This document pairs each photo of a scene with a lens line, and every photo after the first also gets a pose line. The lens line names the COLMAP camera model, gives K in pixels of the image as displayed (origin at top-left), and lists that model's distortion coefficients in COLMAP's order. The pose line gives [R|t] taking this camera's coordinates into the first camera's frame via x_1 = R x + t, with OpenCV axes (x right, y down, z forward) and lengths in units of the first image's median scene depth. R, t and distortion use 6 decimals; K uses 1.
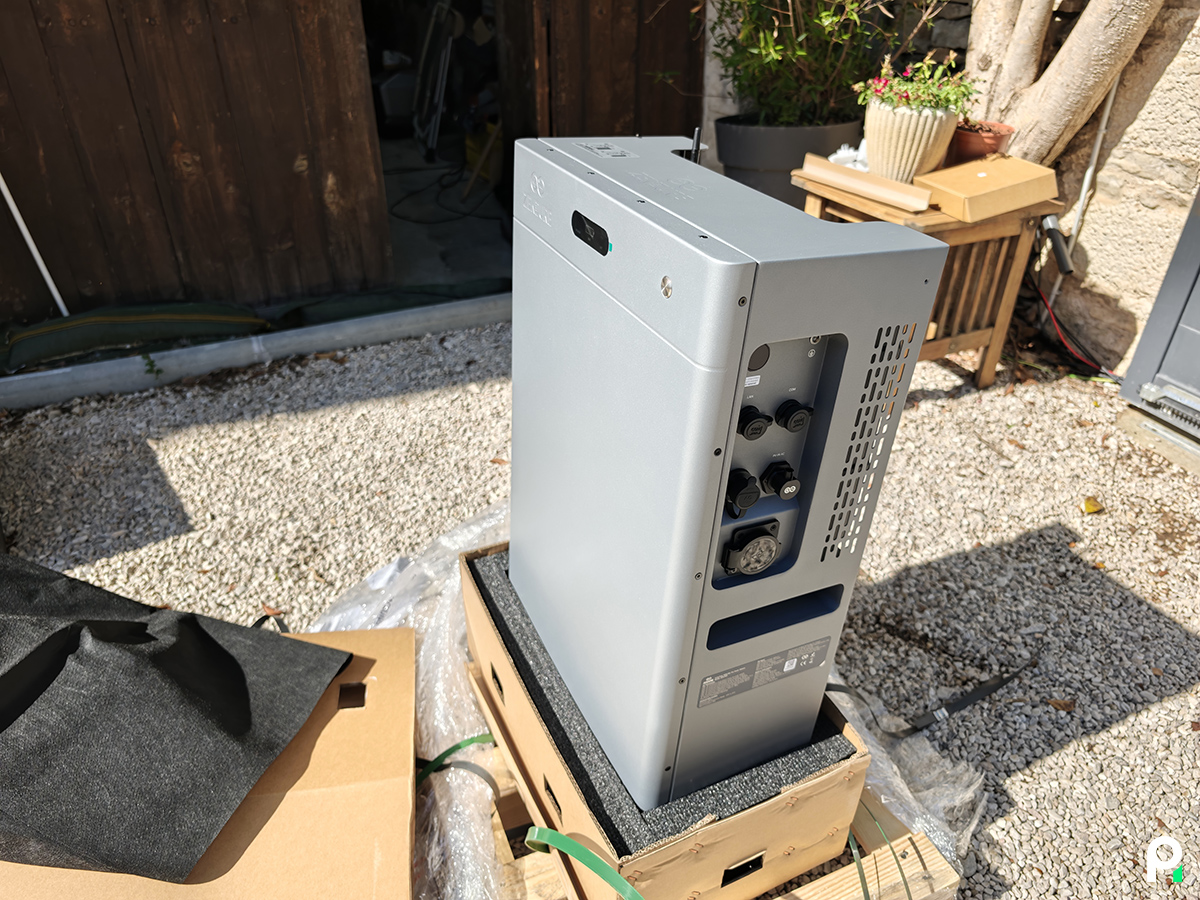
lens RADIAL K [[822.7, 0, 601.1], [0, 822.7, 426.0], [0, 0, 1]] dist [-0.006662, -0.001388]
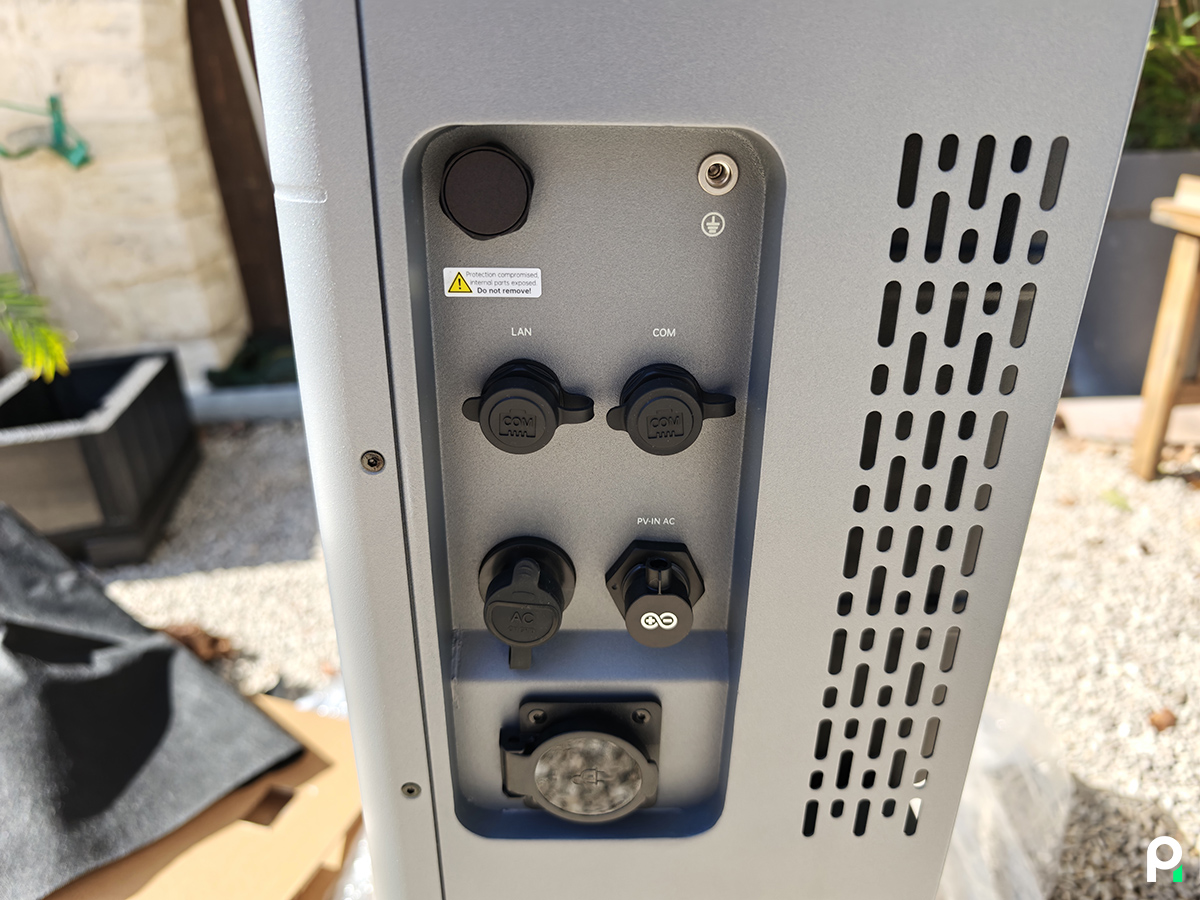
lens RADIAL K [[822.7, 0, 601.1], [0, 822.7, 426.0], [0, 0, 1]] dist [-0.006662, -0.001388]
pose [[0.903015, 0.106143, -0.416291, 0.245221], [-0.156823, 0.983572, -0.089396, 0.020813], [0.399963, 0.146010, 0.904826, 0.456578]]
